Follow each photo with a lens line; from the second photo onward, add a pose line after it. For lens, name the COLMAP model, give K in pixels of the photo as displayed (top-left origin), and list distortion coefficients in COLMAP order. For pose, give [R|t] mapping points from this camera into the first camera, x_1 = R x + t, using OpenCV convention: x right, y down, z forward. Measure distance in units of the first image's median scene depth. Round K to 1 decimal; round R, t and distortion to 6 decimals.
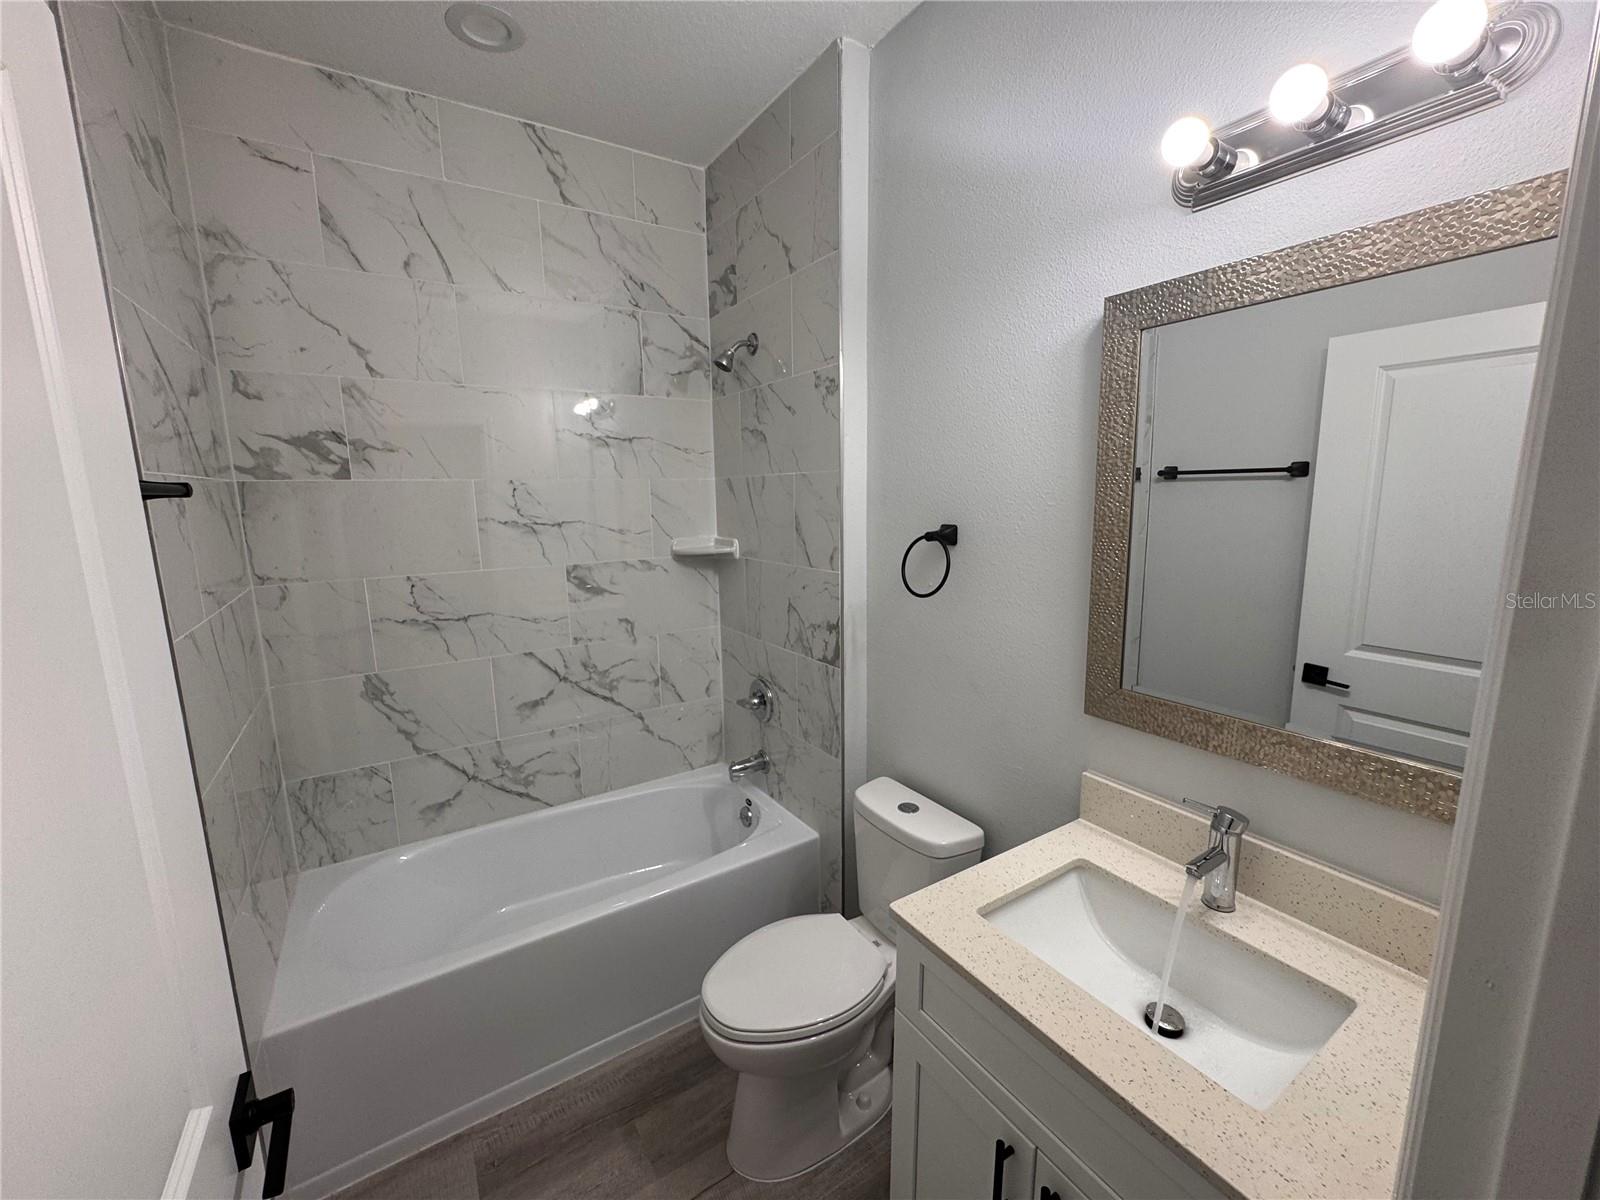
lens RADIAL K [[638.8, 0, 796.6], [0, 638.8, 594.5], [0, 0, 1]] dist [-0.001679, -0.000041]
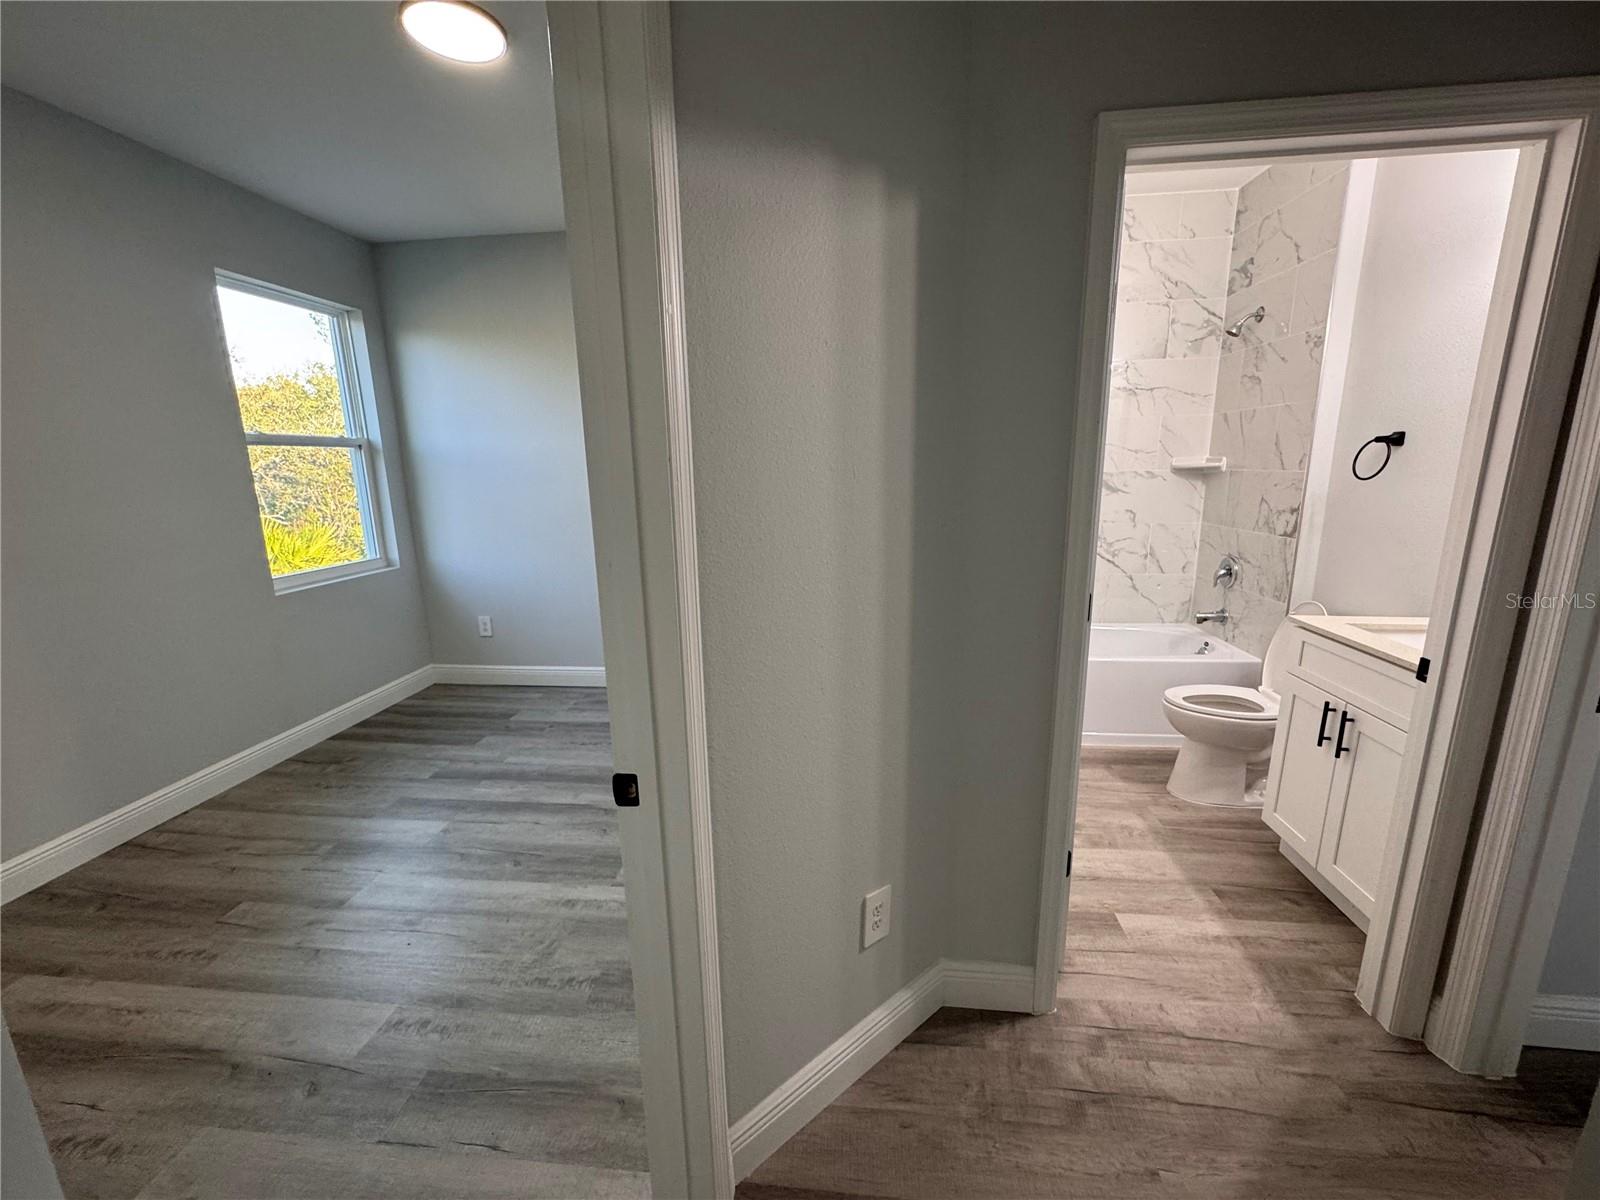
lens RADIAL K [[638.8, 0, 798.6], [0, 638.8, 599.8], [0, 0, 1]] dist [-0.001679, -0.000041]
pose [[0.780640, 0.131543, -0.610981, 0.081544], [-0.092039, 0.991137, 0.095794, 0.197815], [0.618167, -0.018546, 0.785828, -0.769807]]
